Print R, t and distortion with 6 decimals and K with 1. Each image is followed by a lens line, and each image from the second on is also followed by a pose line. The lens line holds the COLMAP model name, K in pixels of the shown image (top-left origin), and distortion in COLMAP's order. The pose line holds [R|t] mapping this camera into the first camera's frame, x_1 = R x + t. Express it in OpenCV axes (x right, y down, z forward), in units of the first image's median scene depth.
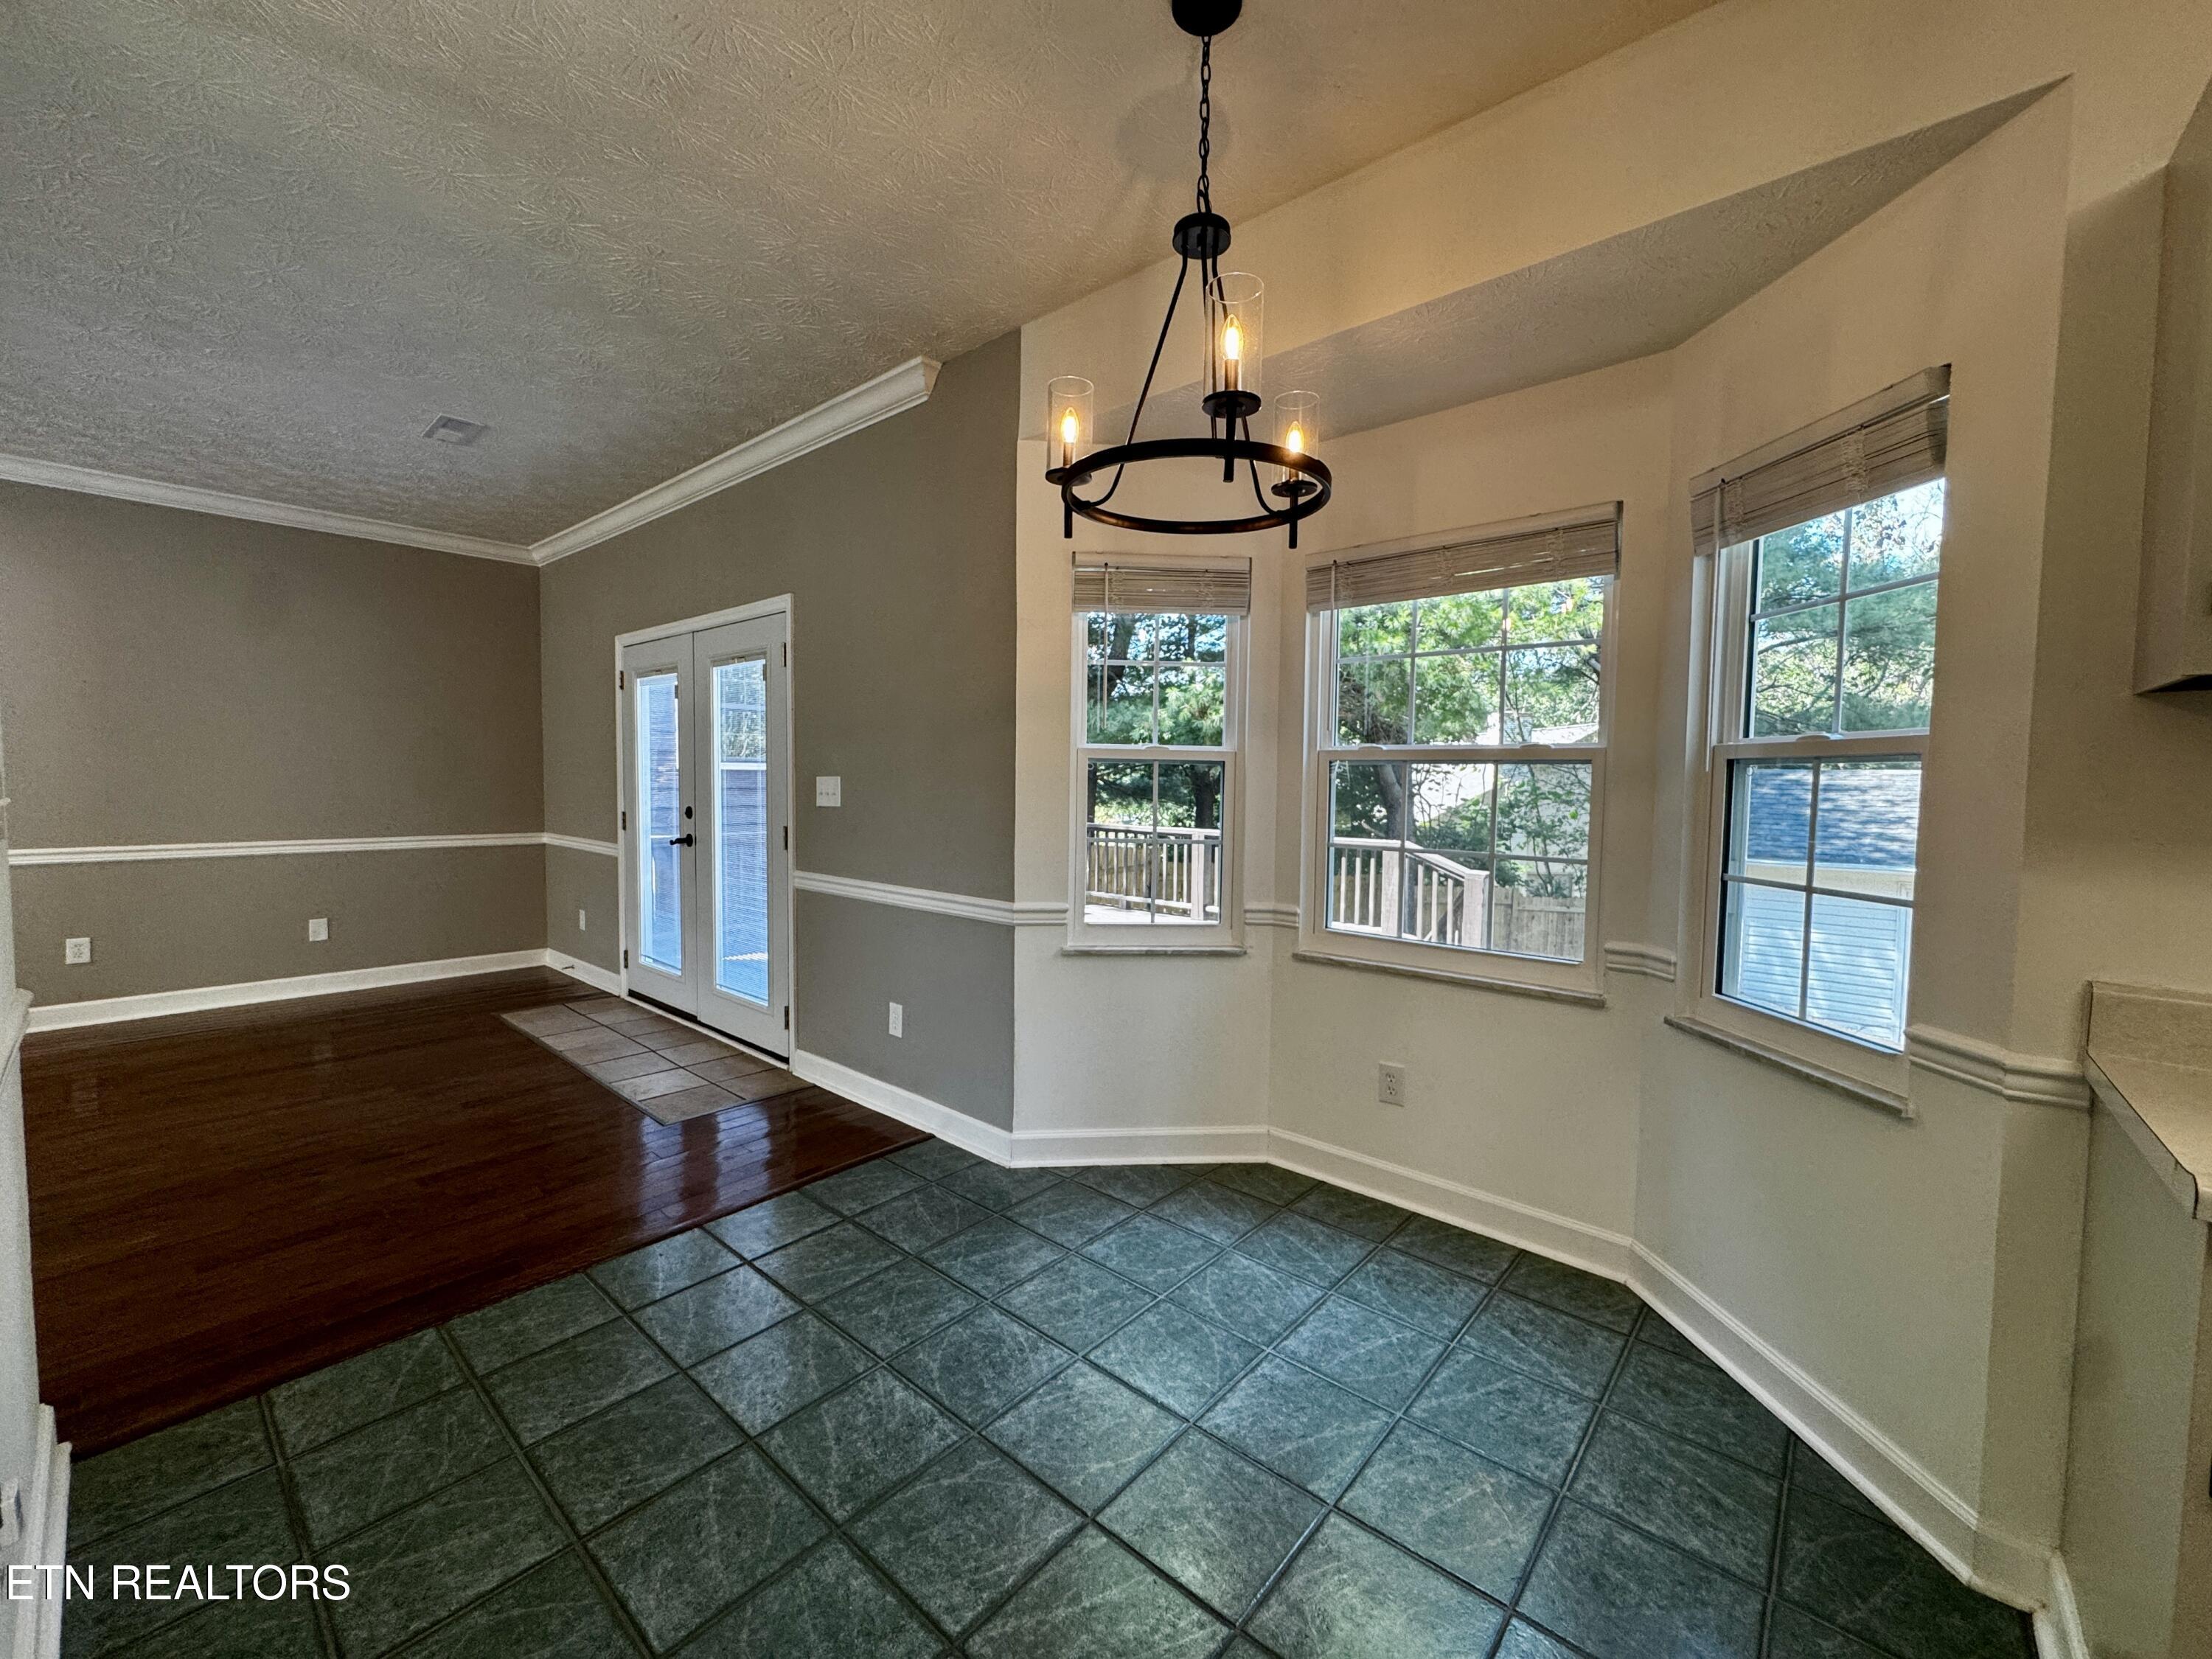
lens RADIAL K [[880.7, 0, 1102.2], [0, 880.7, 824.4], [0, 0, 1]] dist [-0.002711, 0.000075]
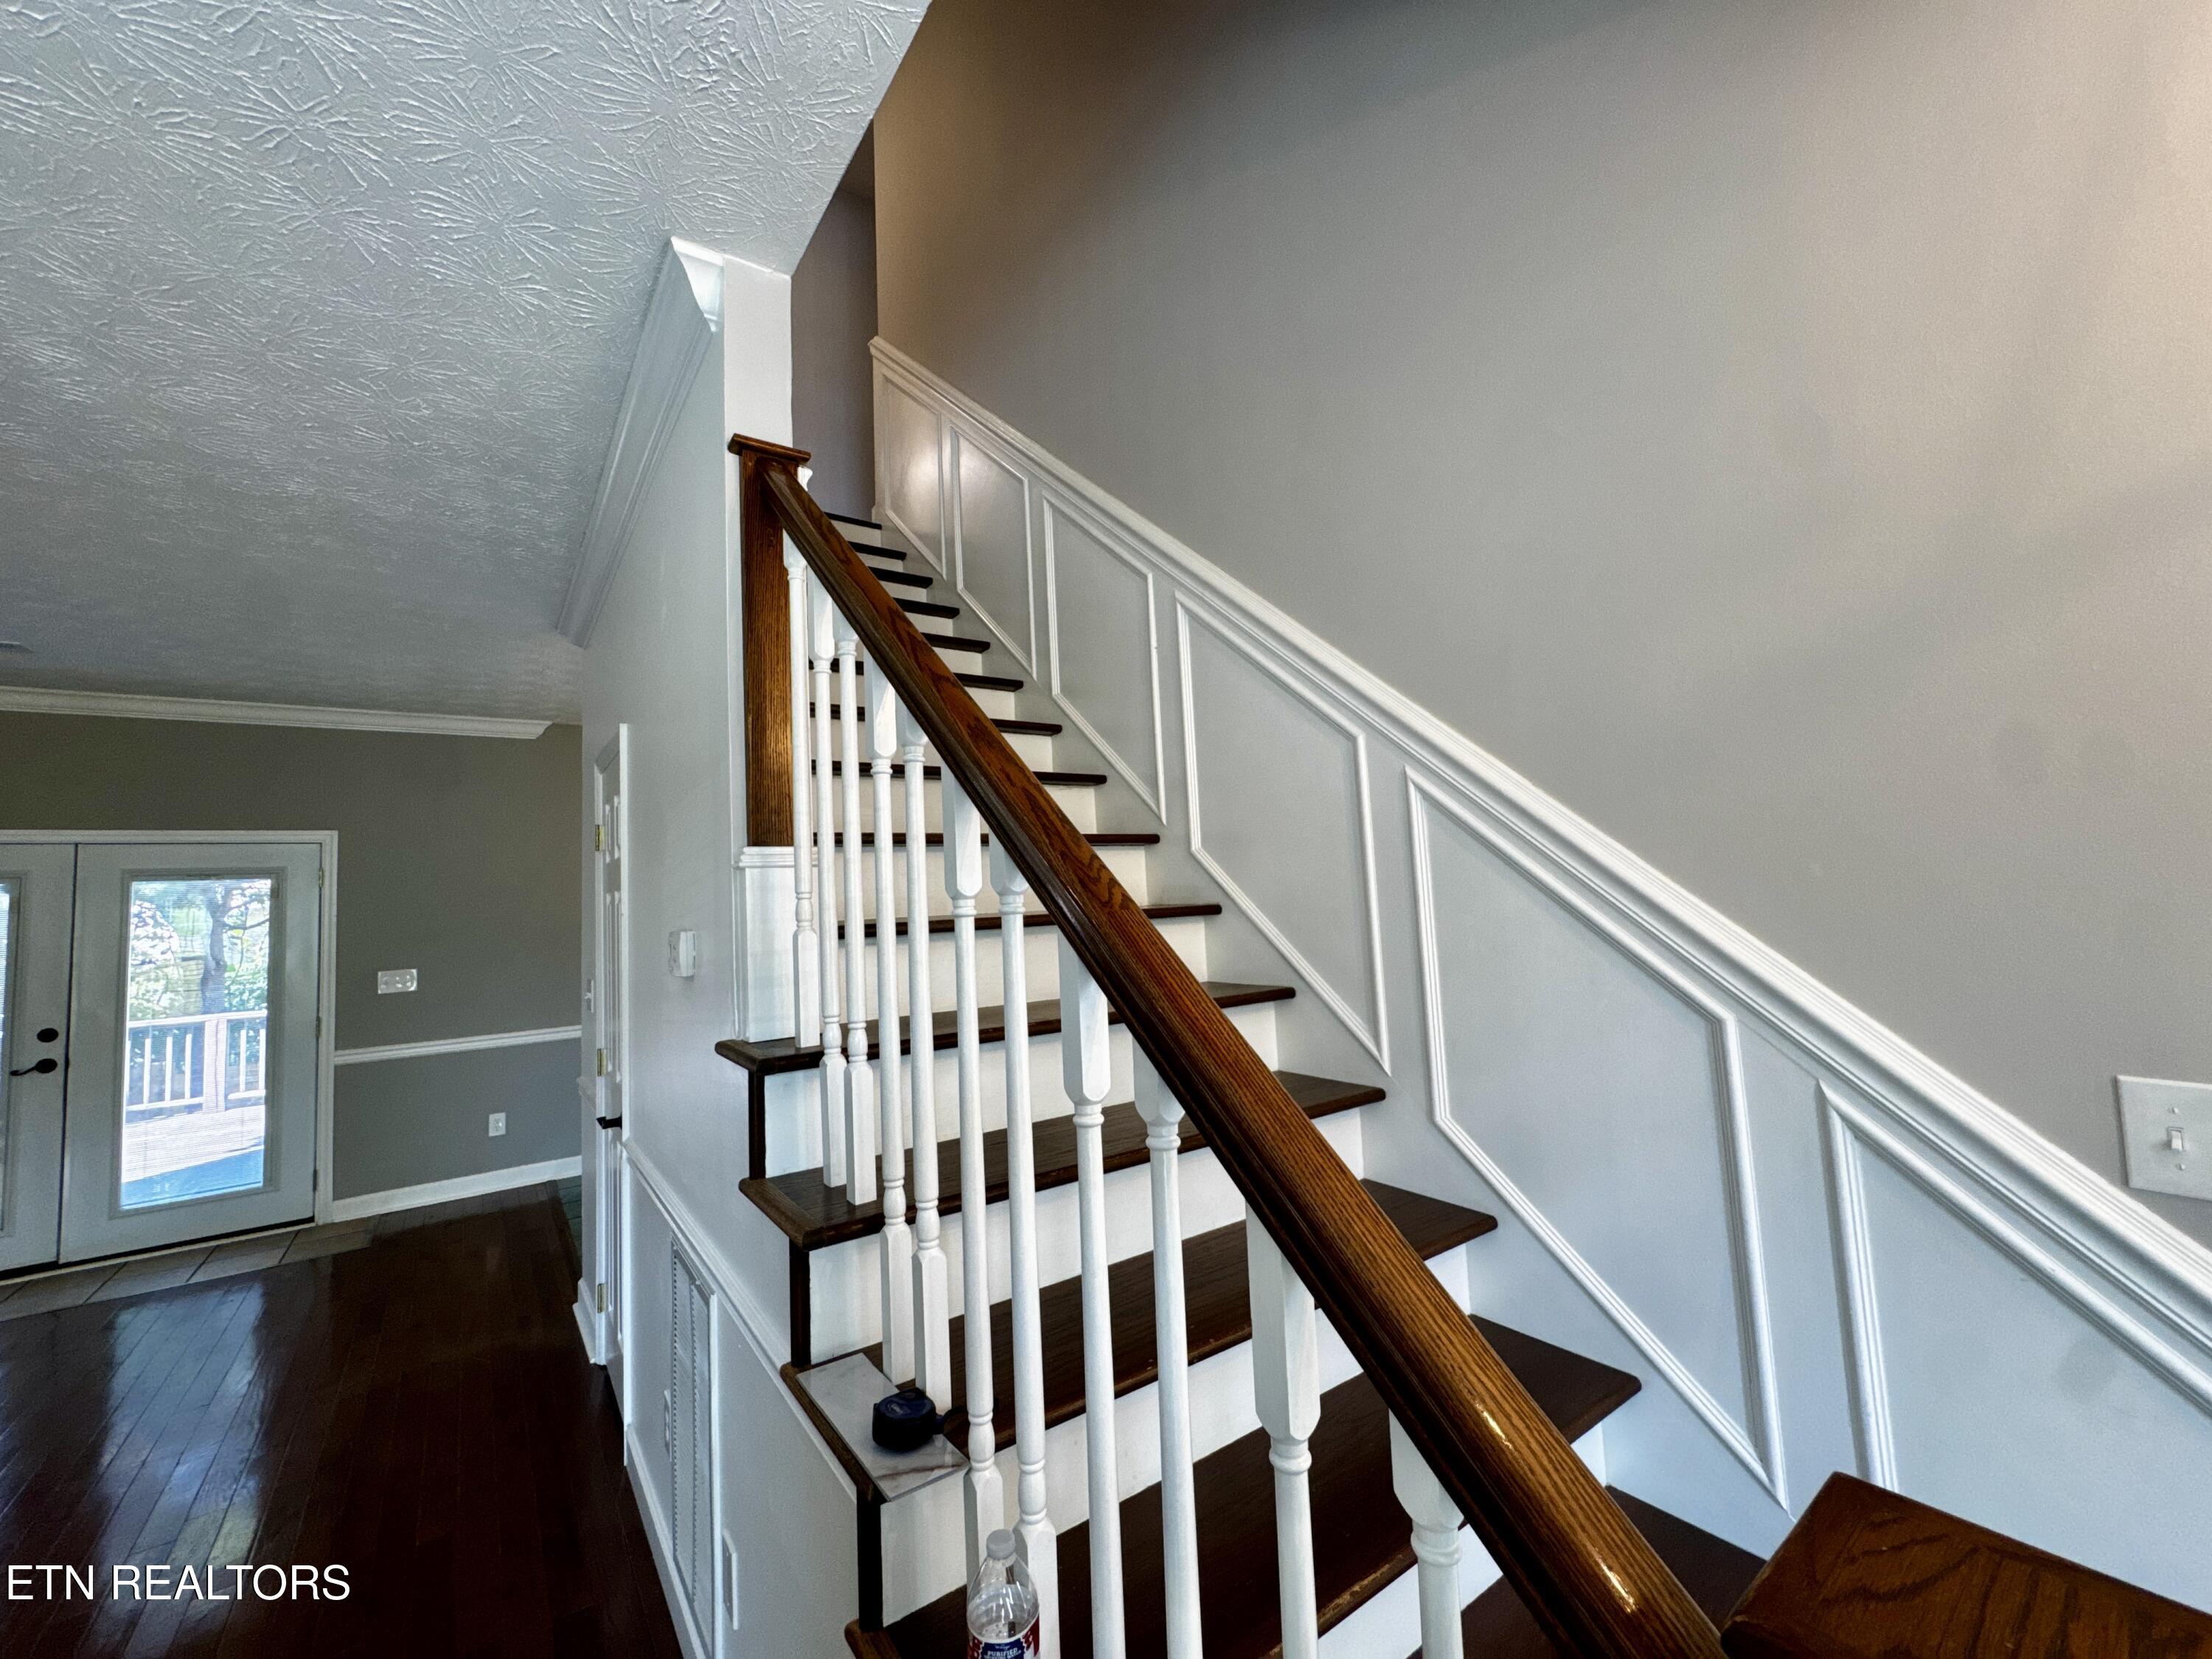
lens RADIAL K [[883.5, 0, 1102.2], [0, 883.5, 824.6], [0, 0, 1]] dist [-0.002794, -0.000087]
pose [[0.243297, 0.053210, 0.968491, -2.263648], [0.100140, 0.991780, -0.079646, -0.099081], [-0.964769, 0.116362, 0.235968, -0.647526]]
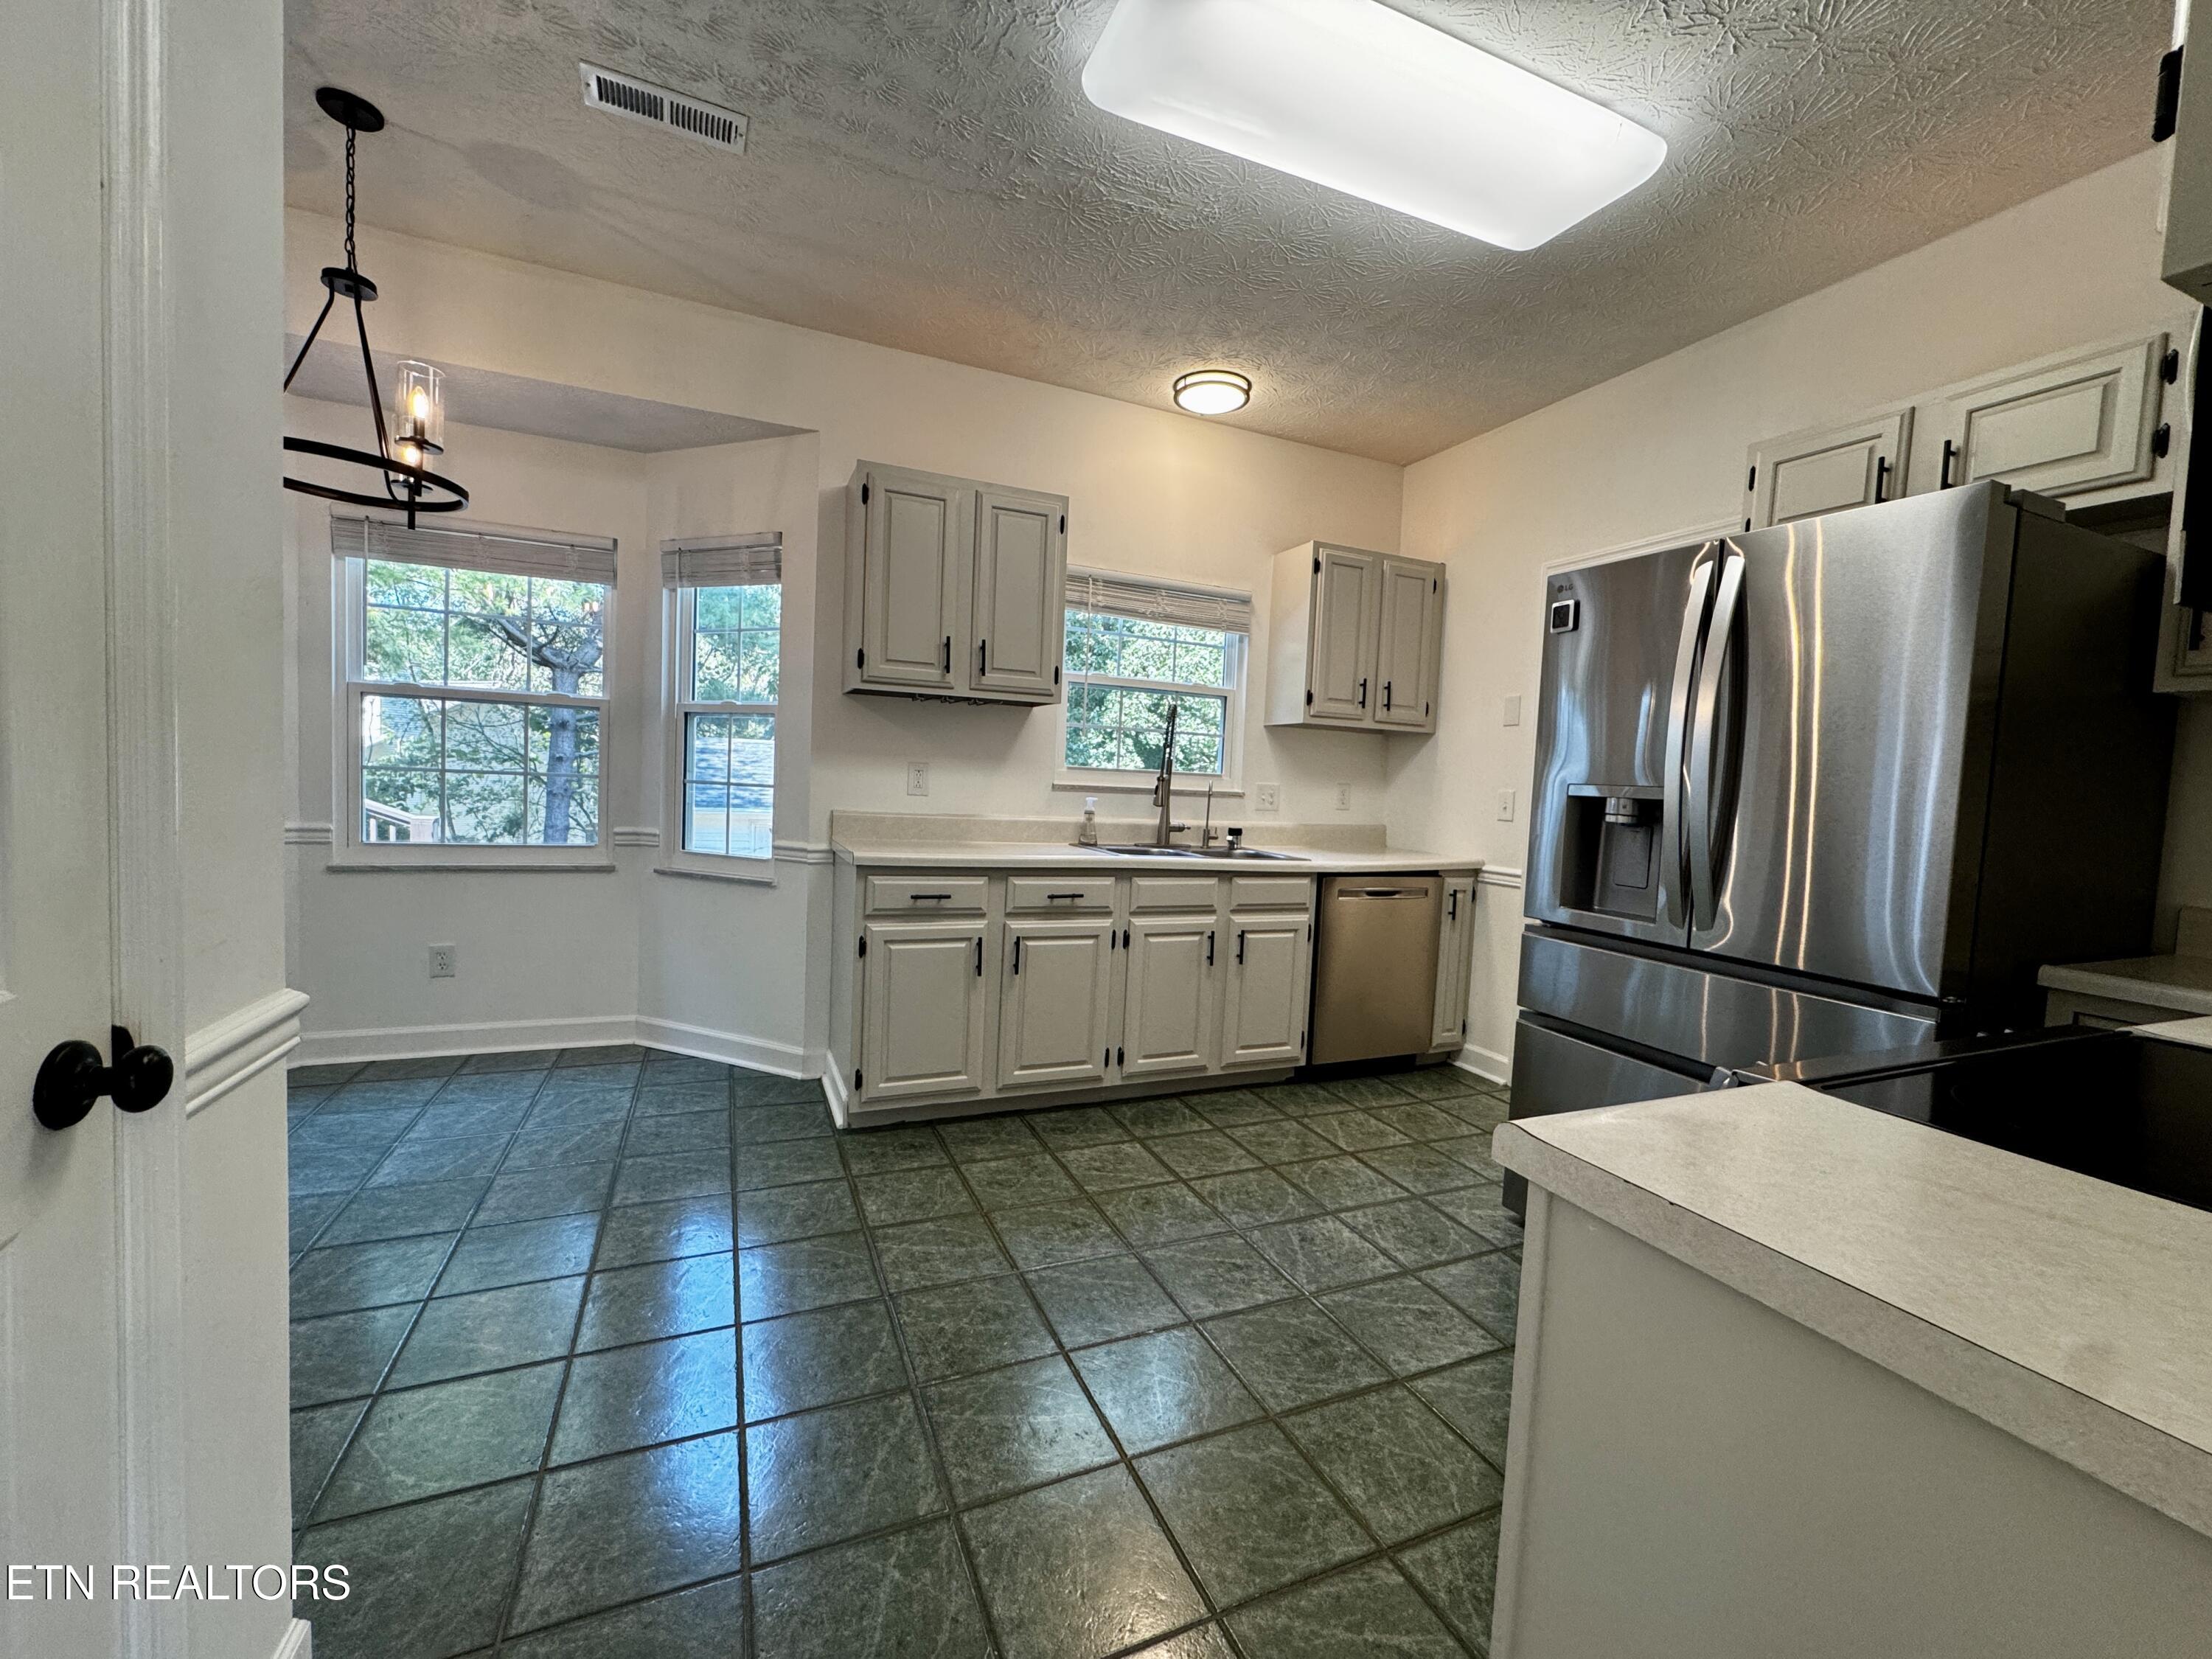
lens RADIAL K [[880.7, 0, 1102.2], [0, 880.7, 824.4], [0, 0, 1]] dist [-0.002711, 0.000075]
pose [[0.433293, -0.043209, 0.900217, -0.461898], [0.006994, 0.998981, 0.044583, 0.069854], [-0.901226, -0.013022, 0.433154, -0.451353]]
